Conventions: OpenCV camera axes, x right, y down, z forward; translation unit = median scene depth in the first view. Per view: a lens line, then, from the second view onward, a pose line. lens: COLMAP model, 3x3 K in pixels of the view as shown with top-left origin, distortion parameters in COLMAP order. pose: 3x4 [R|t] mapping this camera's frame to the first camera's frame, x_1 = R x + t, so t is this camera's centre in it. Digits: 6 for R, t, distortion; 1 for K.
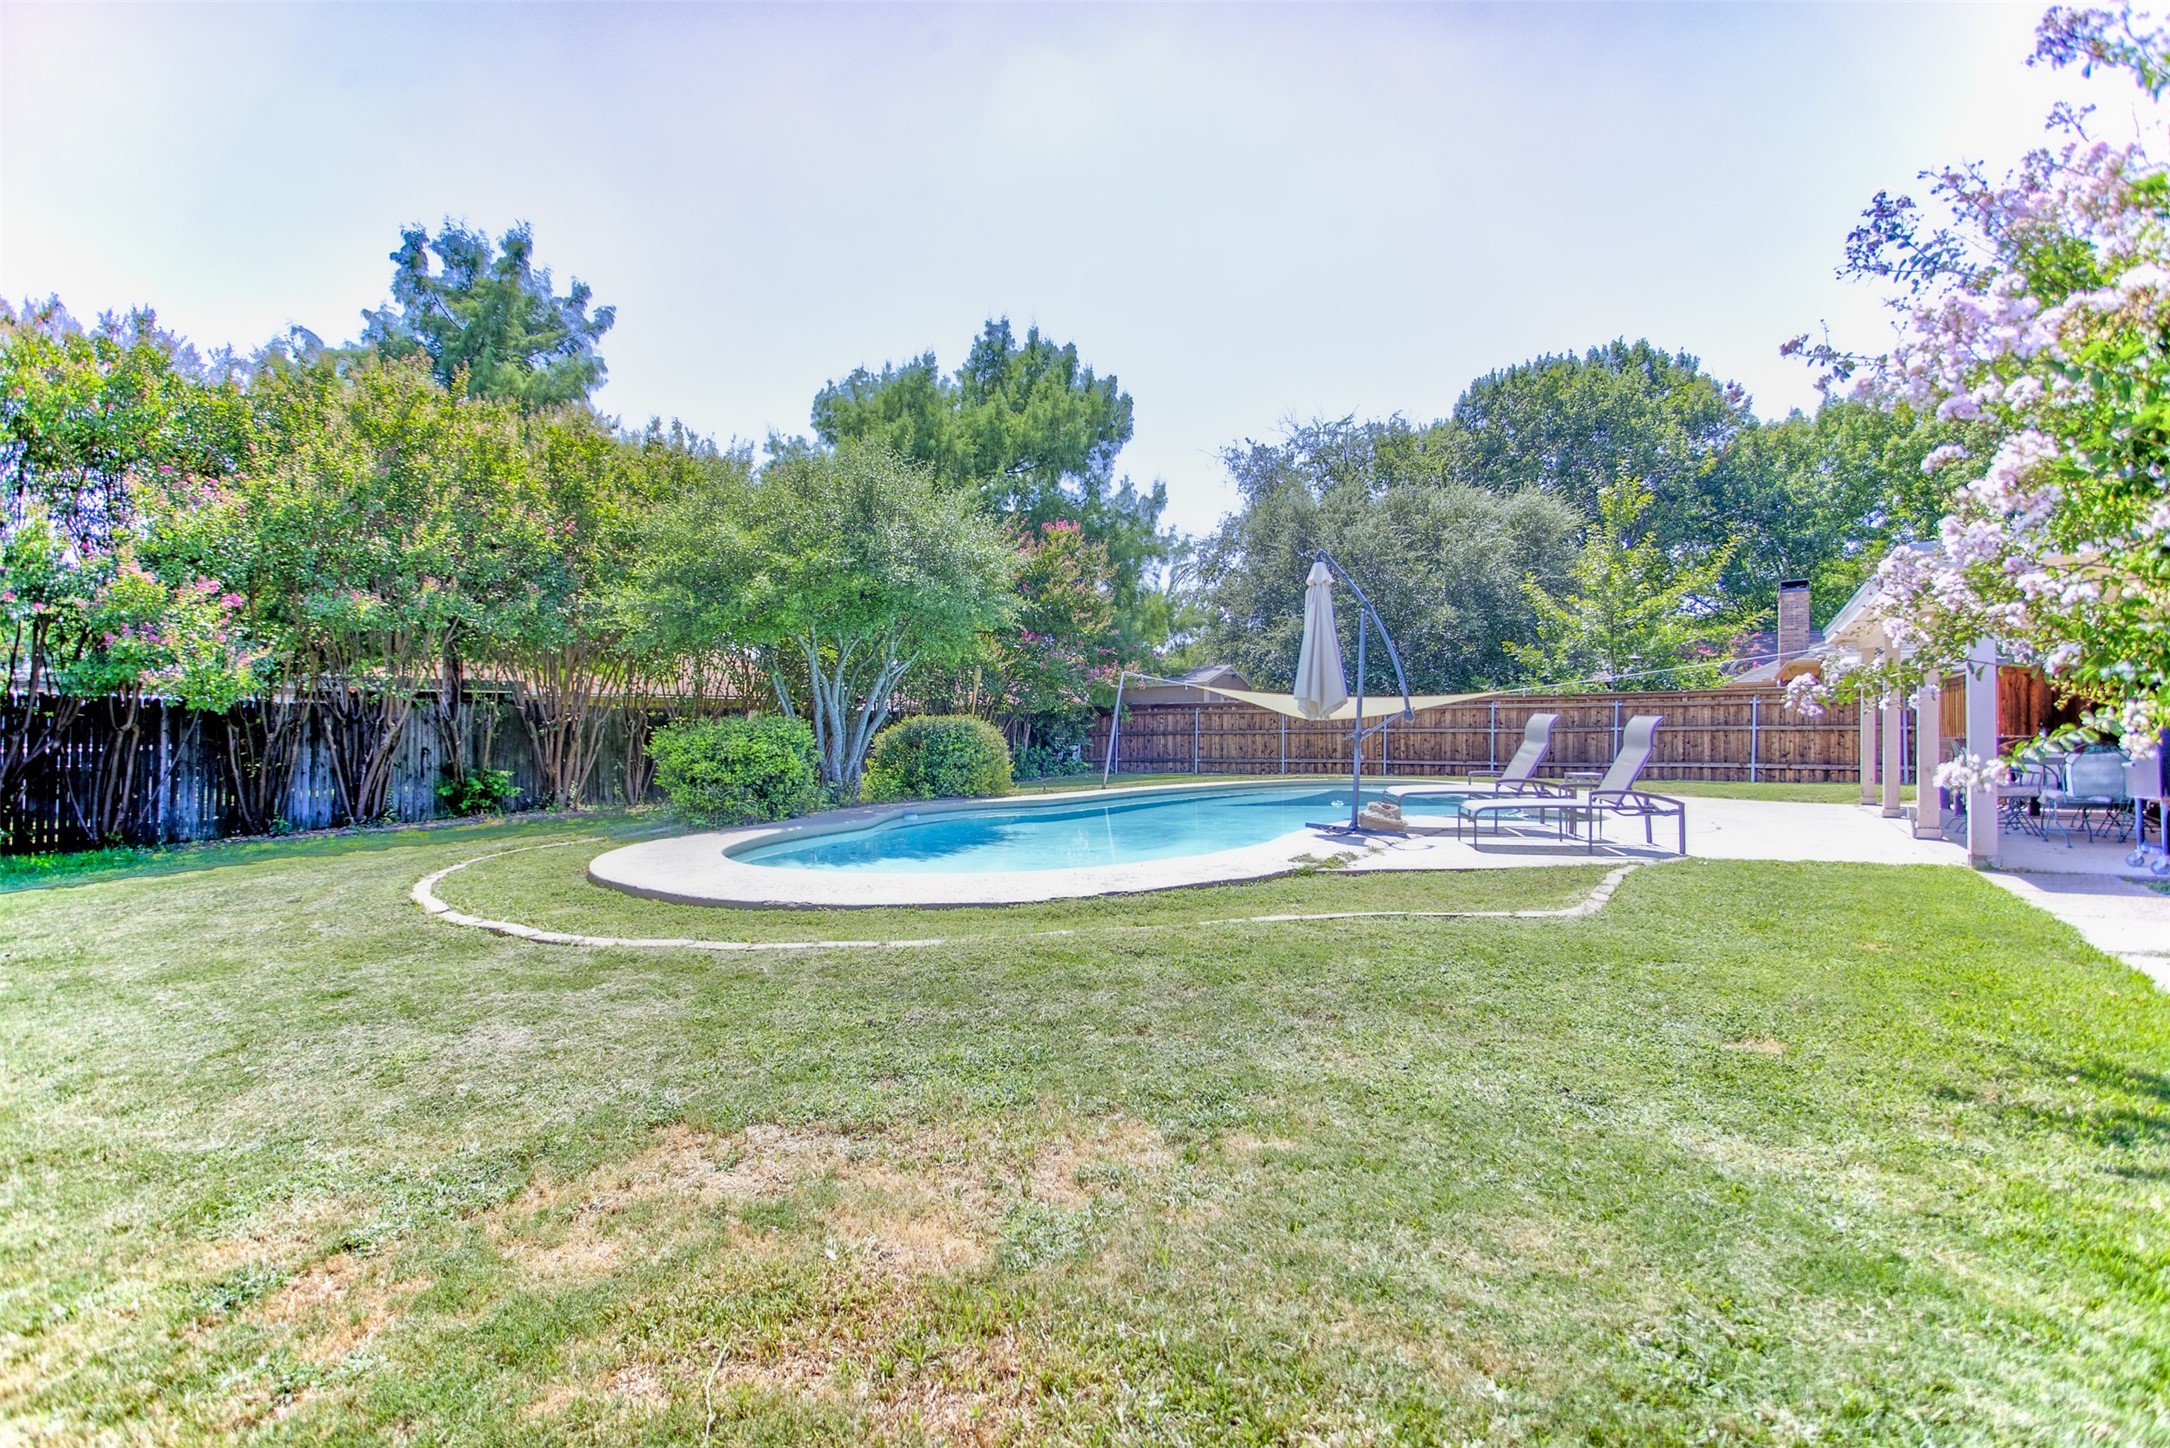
lens RADIAL K [[1013.6, 0, 1092.3], [0, 1013.6, 720.8], [0, 0, 1]] dist [0.002282, 0.000805]
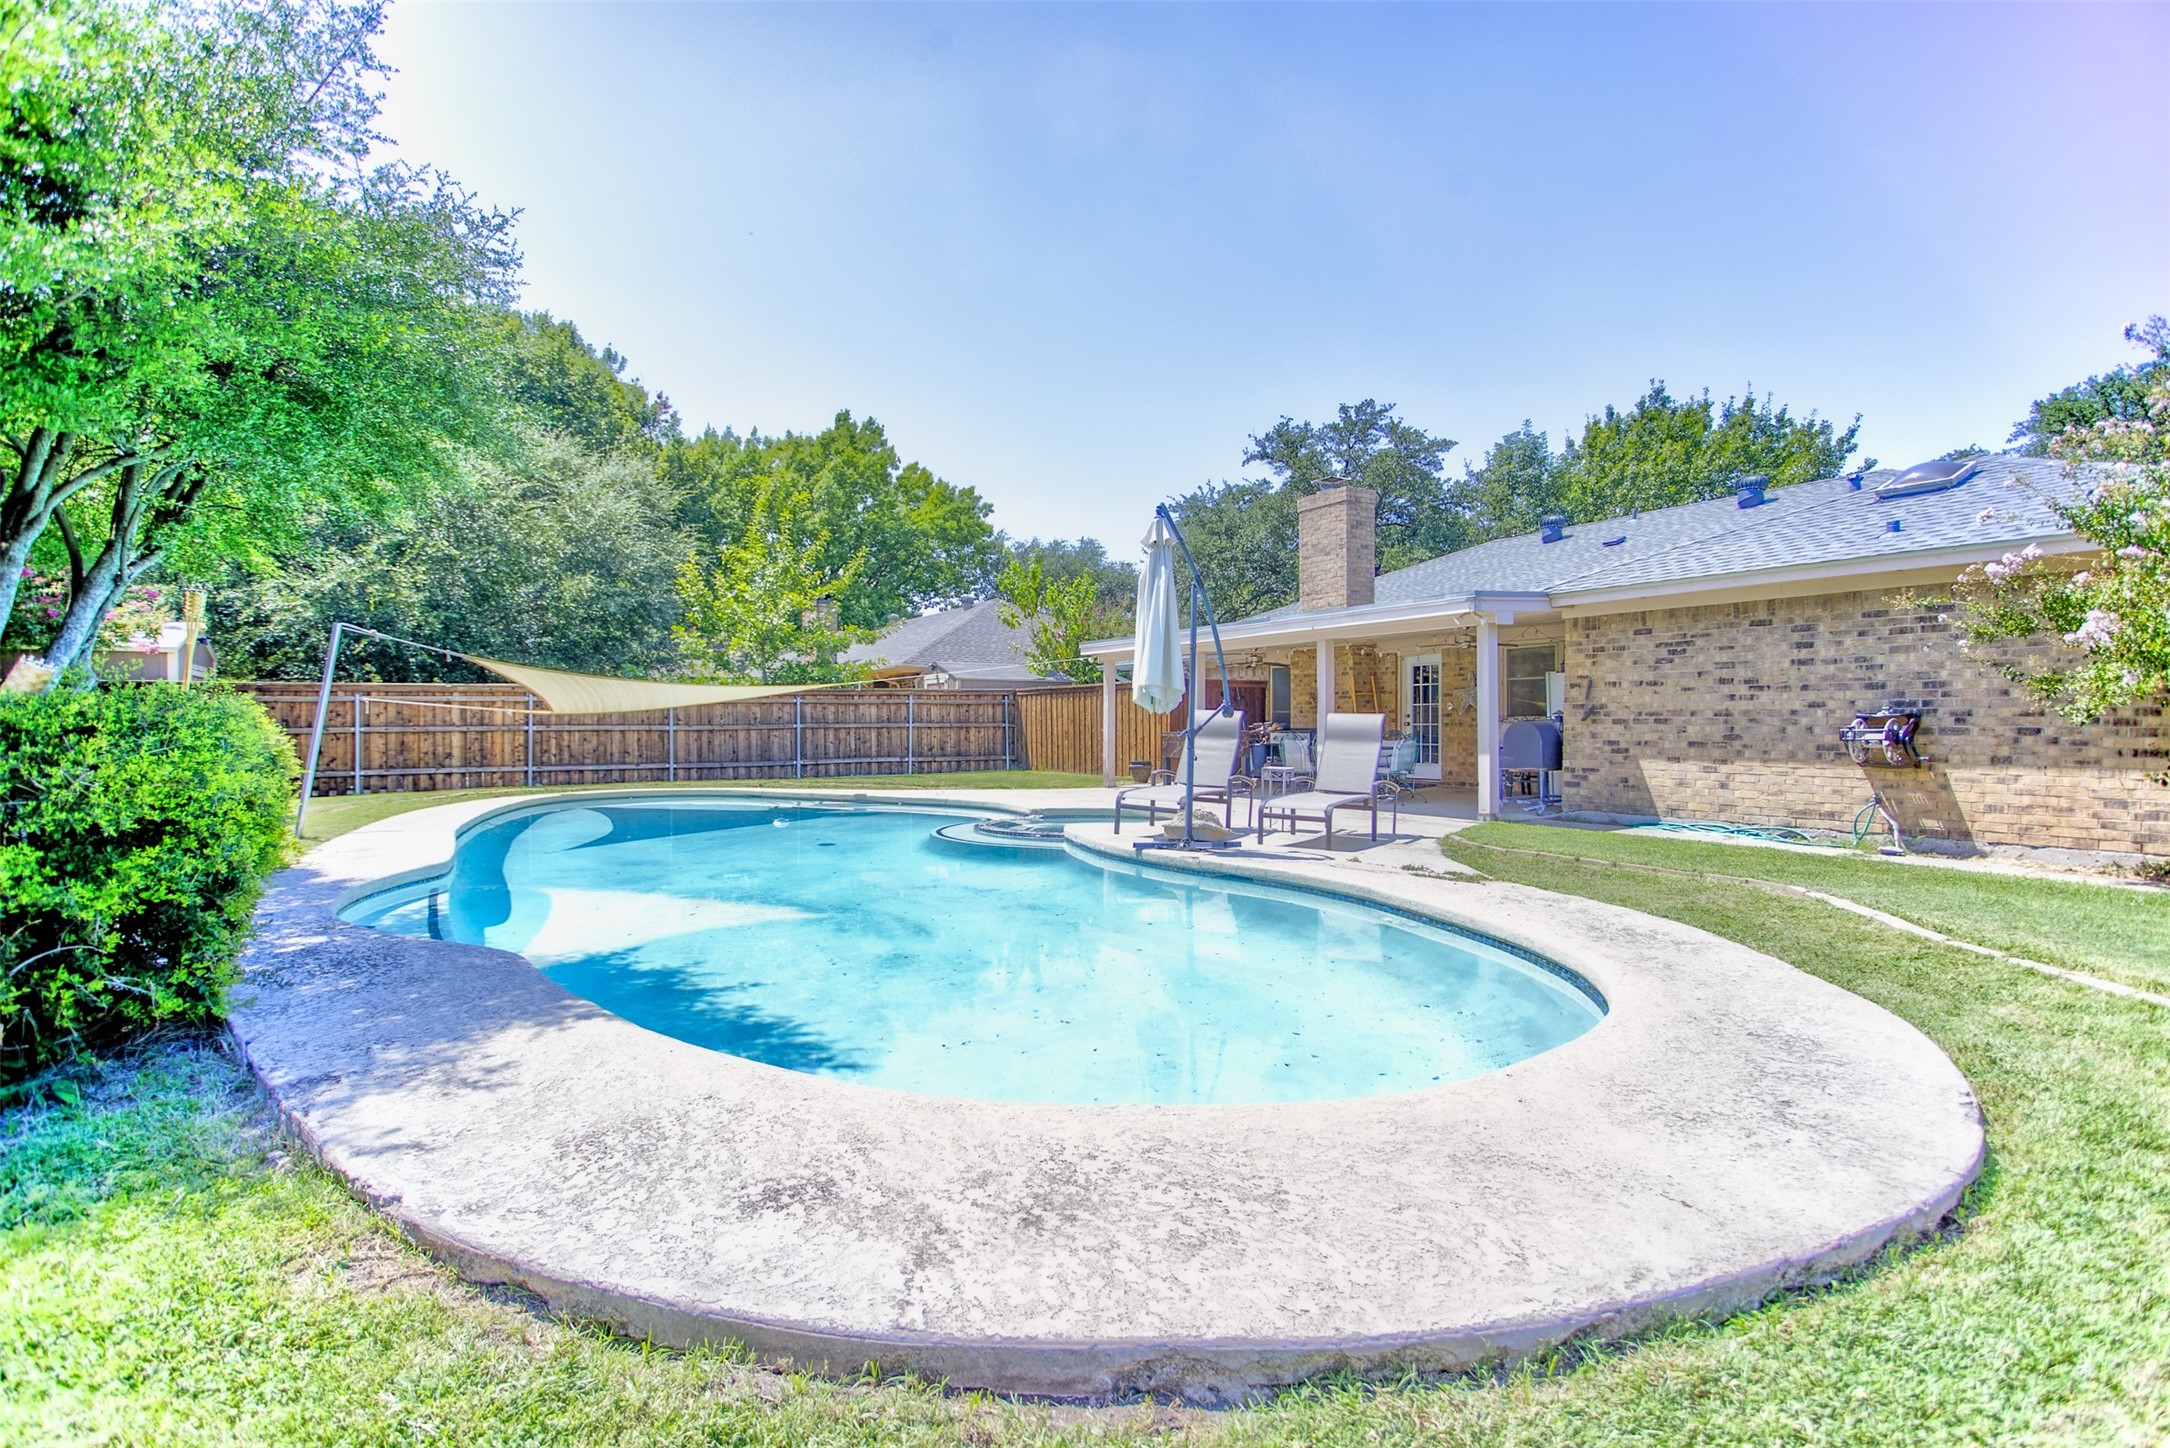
lens RADIAL K [[1013.6, 0, 1093.8], [0, 1013.6, 727.8], [0, 0, 1]] dist [0.002282, 0.000805]
pose [[0.456639, -0.000888, 0.889652, -0.223501], [-0.007659, 0.999959, 0.004929, 0.002930], [-0.889619, -0.009064, 0.456613, 0.306828]]
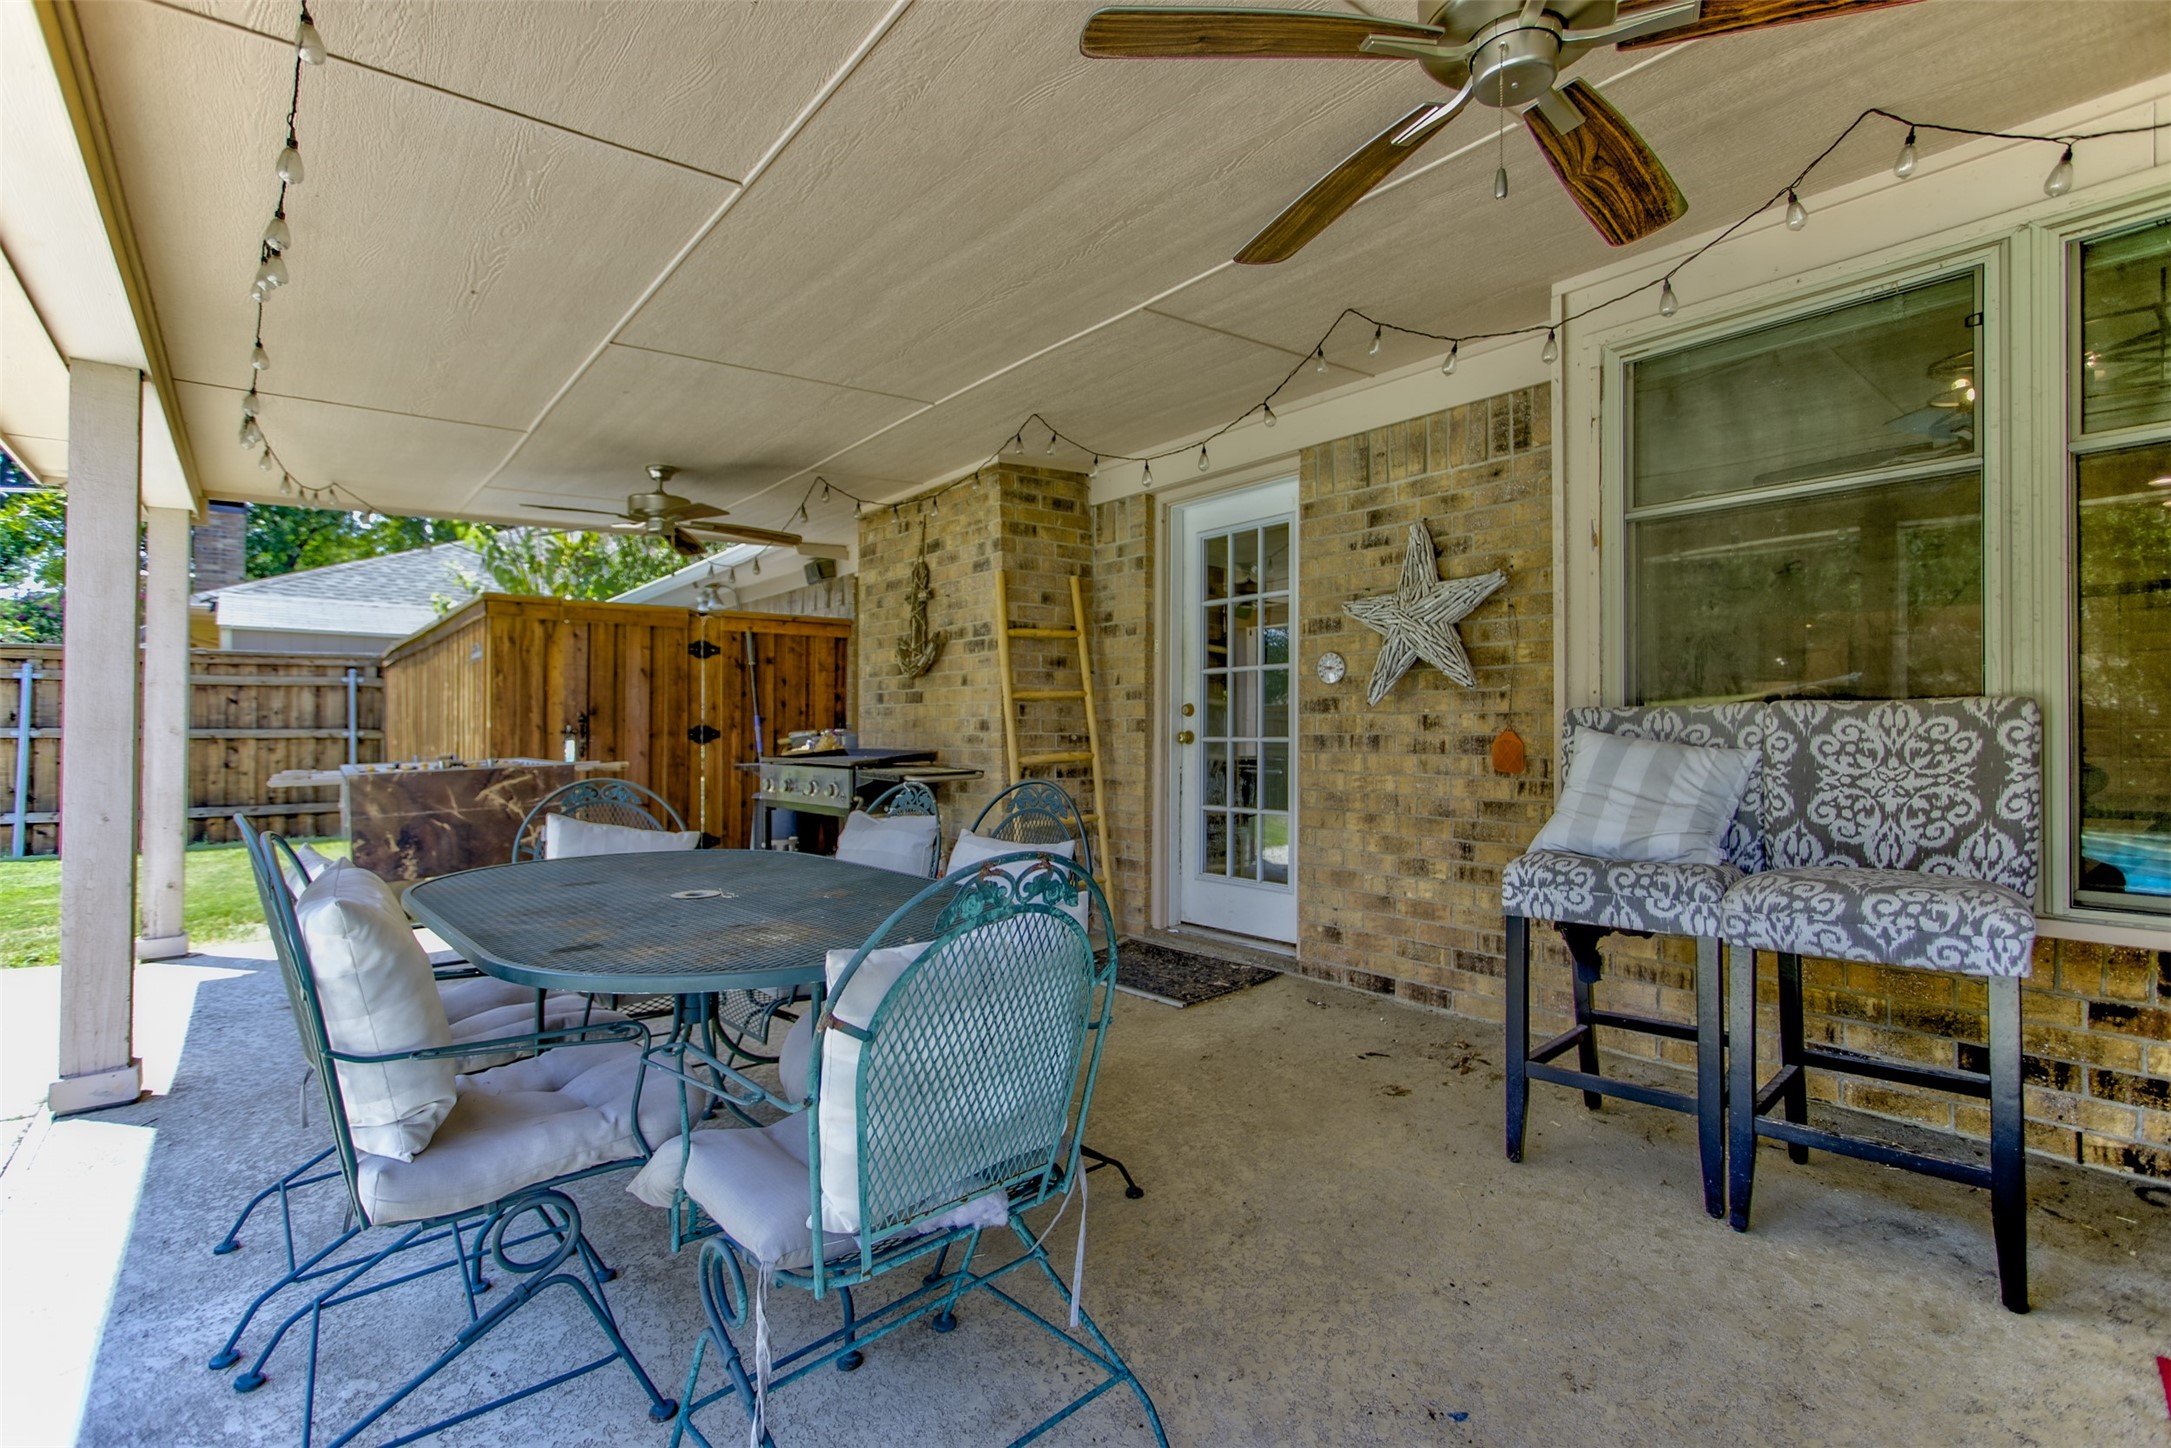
lens RADIAL K [[1014.1, 0, 1090.4], [0, 1014.1, 720.1], [0, 0, 1]] dist [0.002282, 0.000805]
pose [[0.327508, 0.012544, 0.944765, 0.363503], [-0.010735, 0.999897, -0.009555, 0.000390], [-0.944788, -0.007013, 0.327608, 0.394531]]
